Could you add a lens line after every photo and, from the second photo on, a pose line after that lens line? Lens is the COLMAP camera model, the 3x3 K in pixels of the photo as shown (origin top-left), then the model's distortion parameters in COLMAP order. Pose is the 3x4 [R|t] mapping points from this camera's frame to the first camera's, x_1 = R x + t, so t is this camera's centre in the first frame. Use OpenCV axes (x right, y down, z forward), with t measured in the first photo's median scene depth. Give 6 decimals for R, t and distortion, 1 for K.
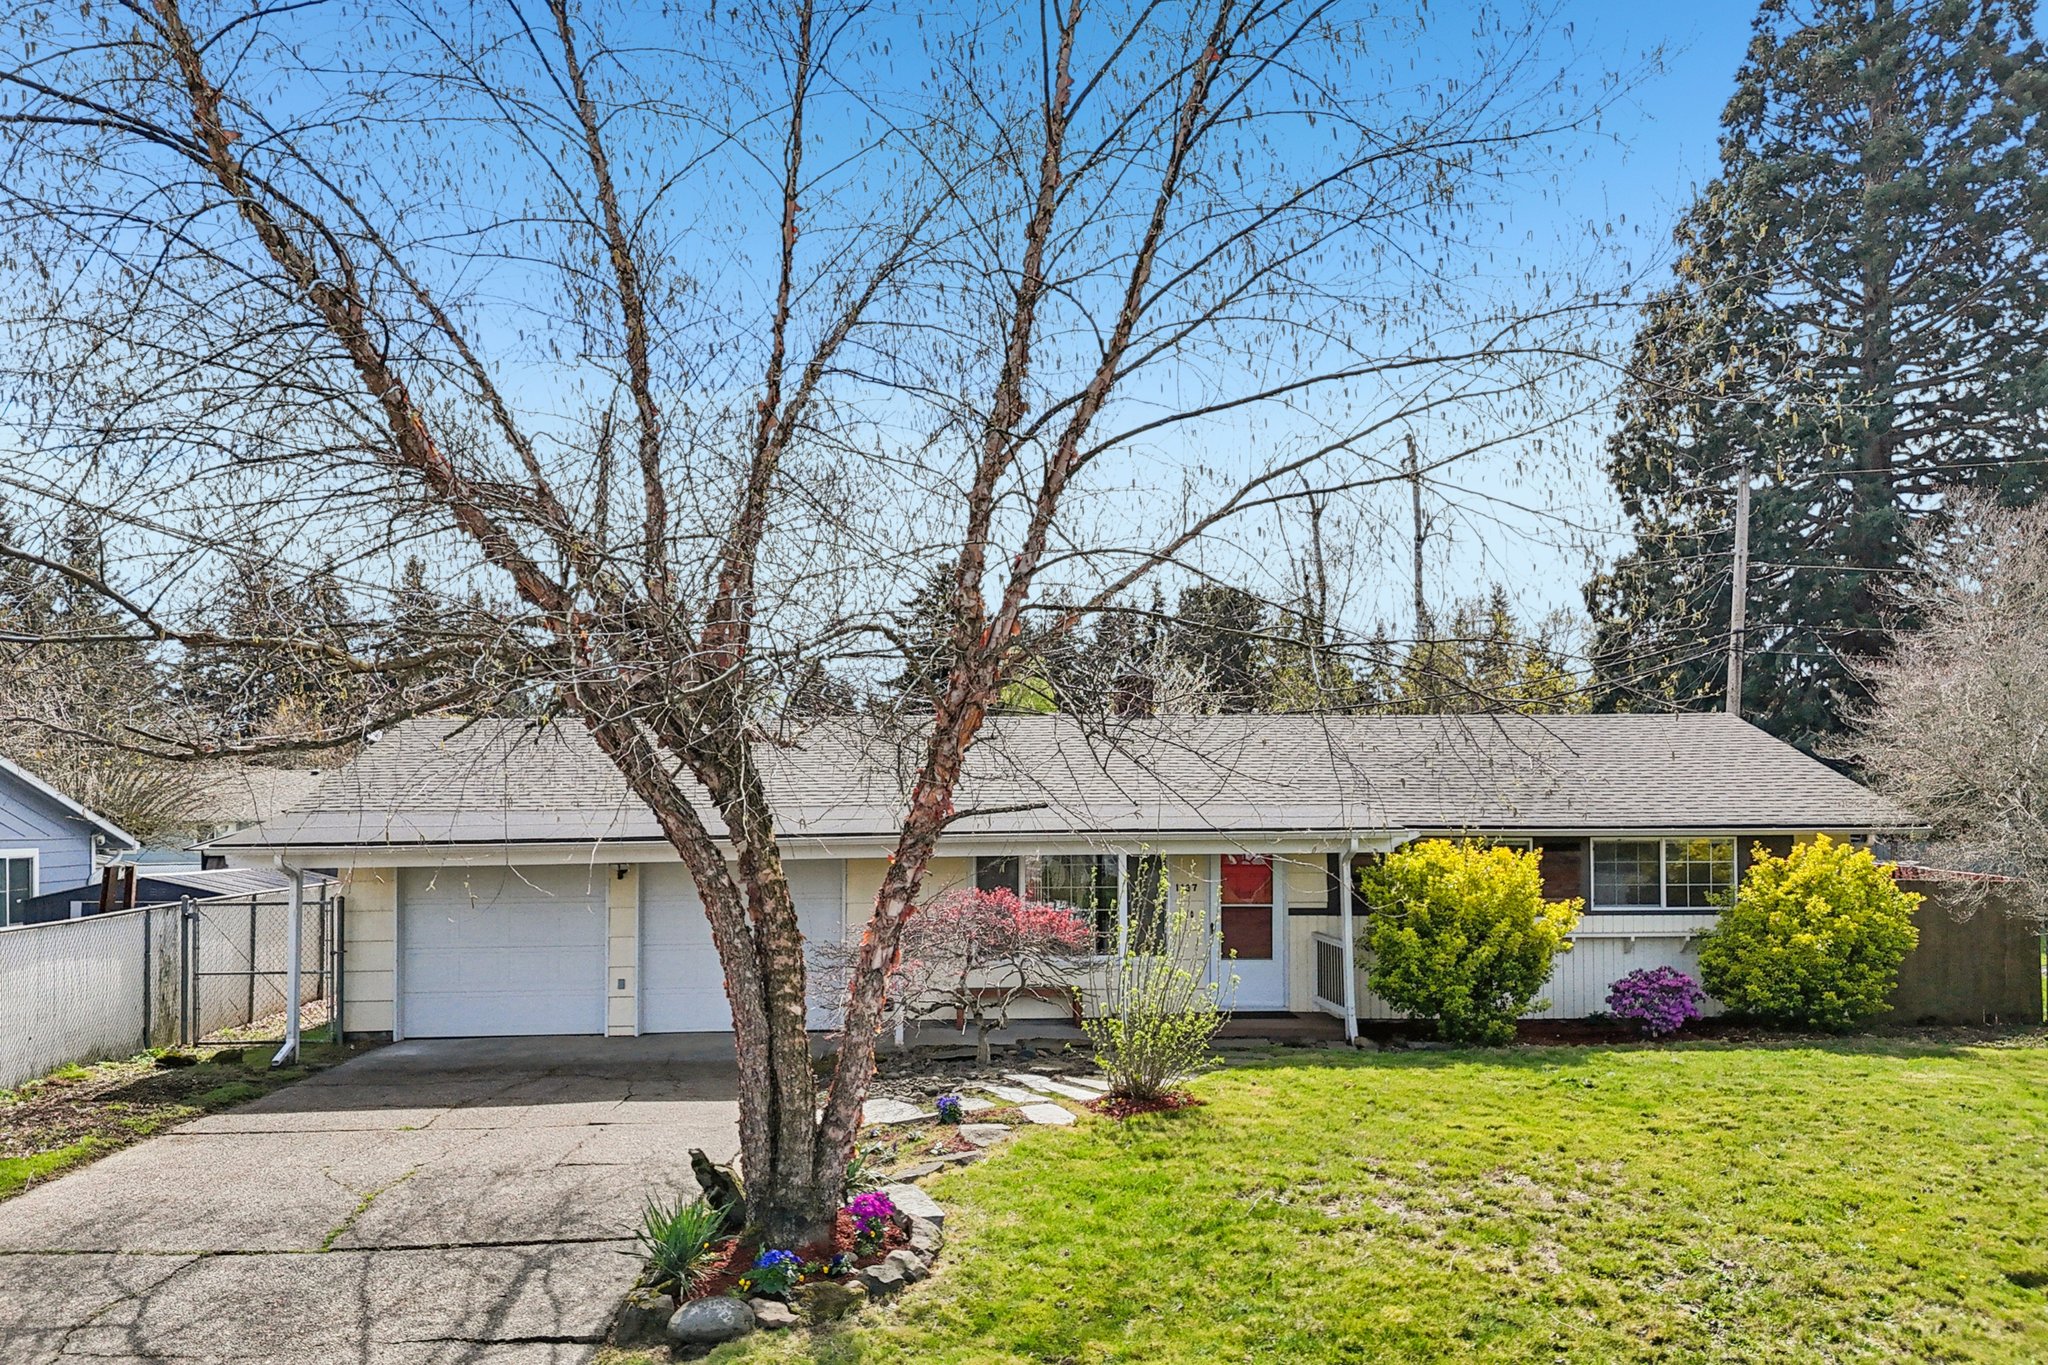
lens RADIAL K [[1498.3, 0, 1024.0], [0, 1498.3, 682.5], [0, 0, 1]] dist [0.058889, -0.050081]
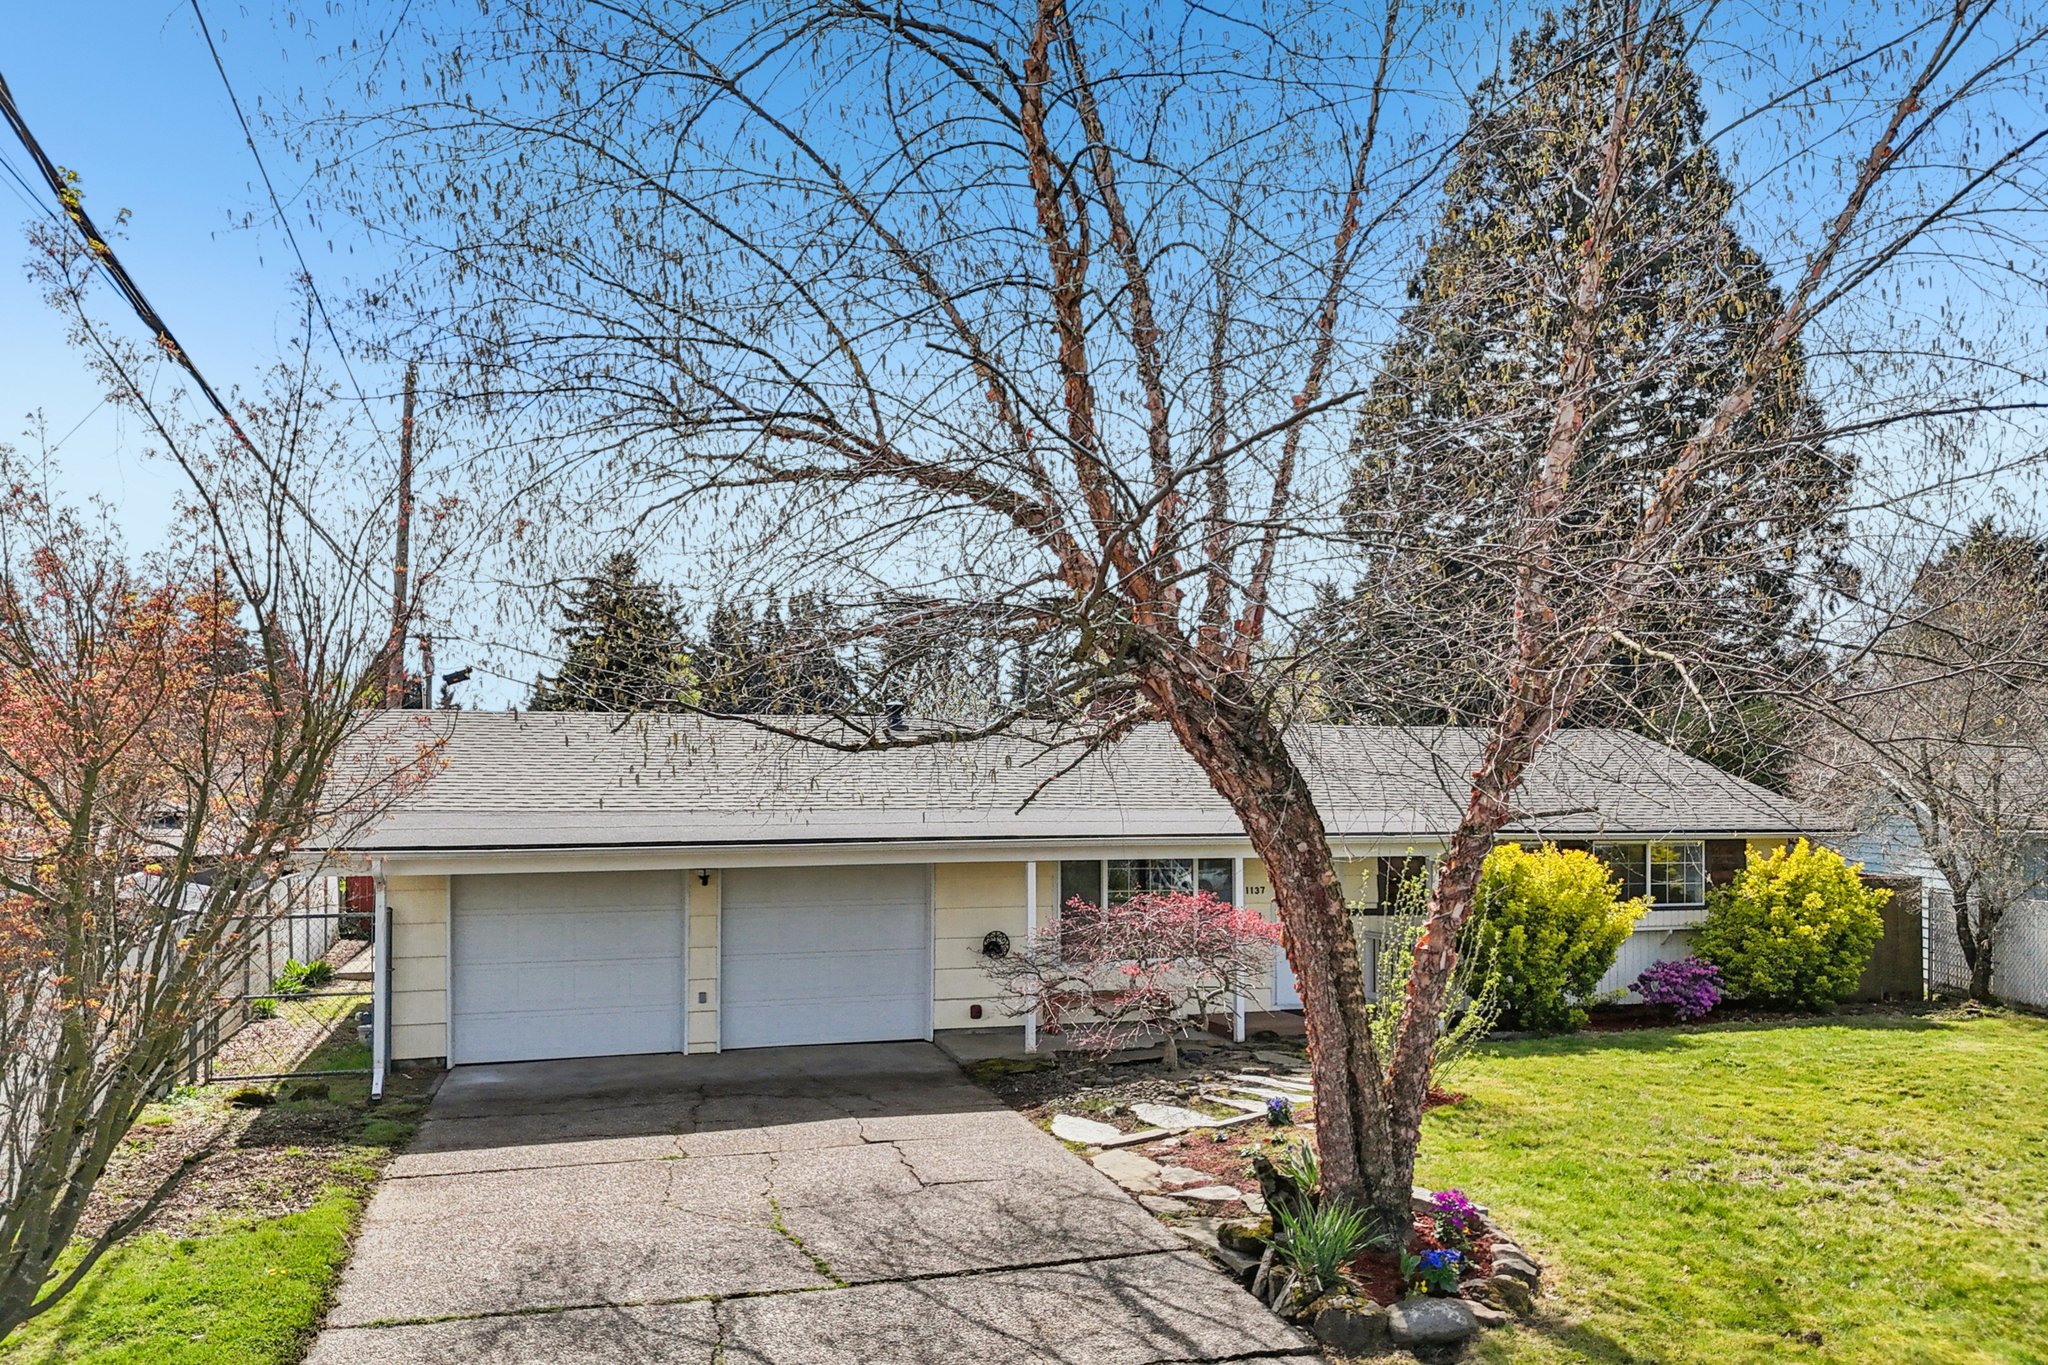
lens RADIAL K [[1498.3, 0, 1024.0], [0, 1498.3, 682.5], [0, 0, 1]] dist [0.058889, -0.050081]
pose [[0.966533, 0.026610, 0.255159, -0.419455], [-0.025642, 0.999646, -0.007120, 0.007468], [-0.255259, 0.000339, 0.966873, 0.057718]]
